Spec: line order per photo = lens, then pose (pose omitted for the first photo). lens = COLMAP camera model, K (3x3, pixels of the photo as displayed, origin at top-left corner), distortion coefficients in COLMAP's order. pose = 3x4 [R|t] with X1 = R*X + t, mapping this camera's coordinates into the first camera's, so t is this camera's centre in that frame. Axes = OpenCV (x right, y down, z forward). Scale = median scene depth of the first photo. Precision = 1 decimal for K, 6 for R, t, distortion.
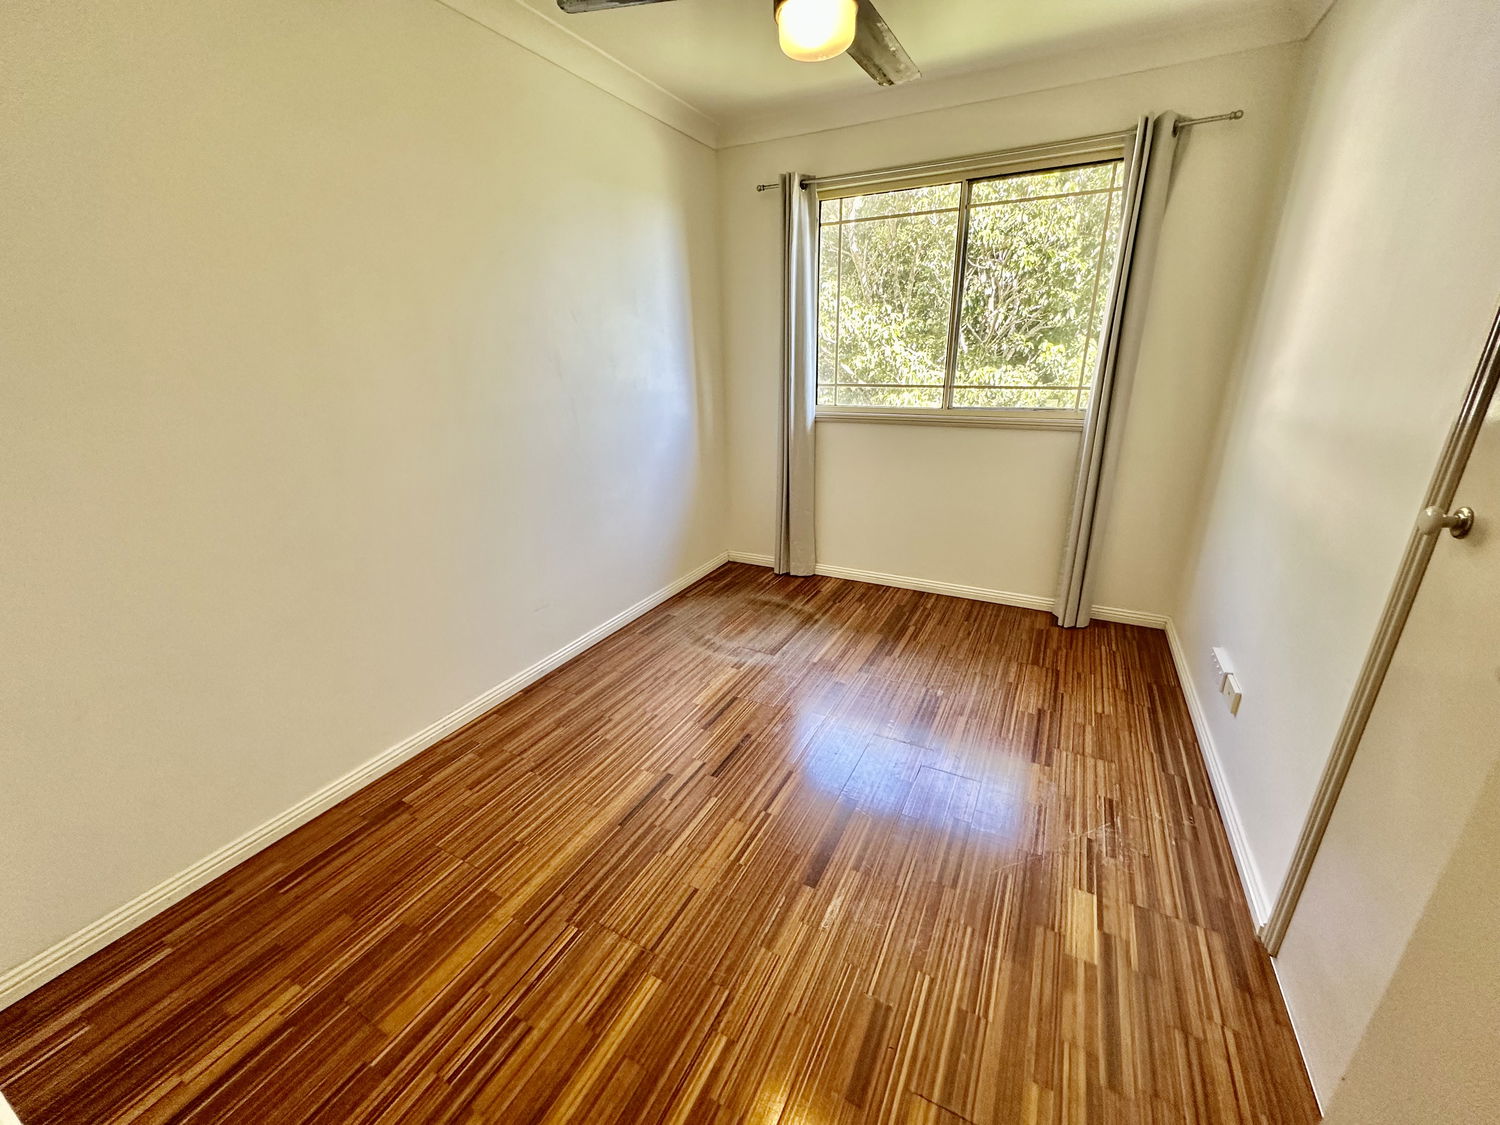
lens RADIAL K [[595.9, 0, 750.4], [0, 595.9, 563.8], [0, 0, 1]] dist [-0.003041, 0.000044]
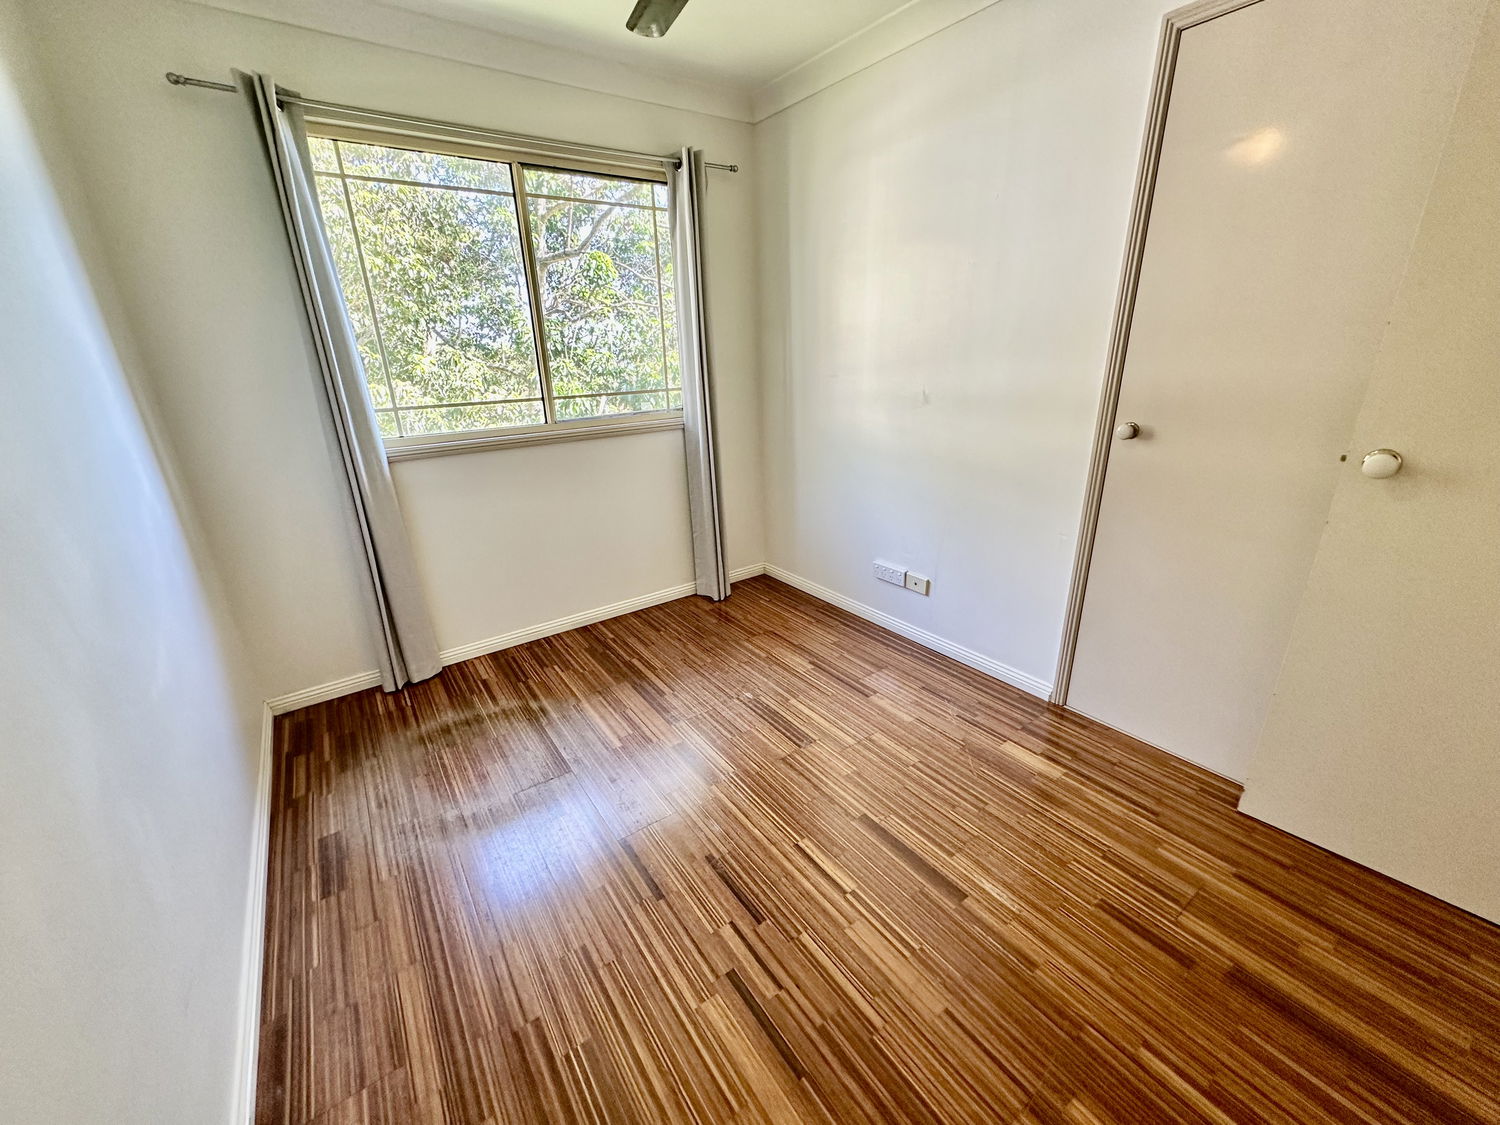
lens RADIAL K [[595.9, 0, 750.4], [0, 595.9, 563.8], [0, 0, 1]] dist [-0.003041, 0.000044]
pose [[0.449907, -0.301660, 0.840586, -0.383861], [0.320902, 0.932971, 0.163057, -0.127334], [-0.833430, 0.196385, 0.516553, 0.373546]]
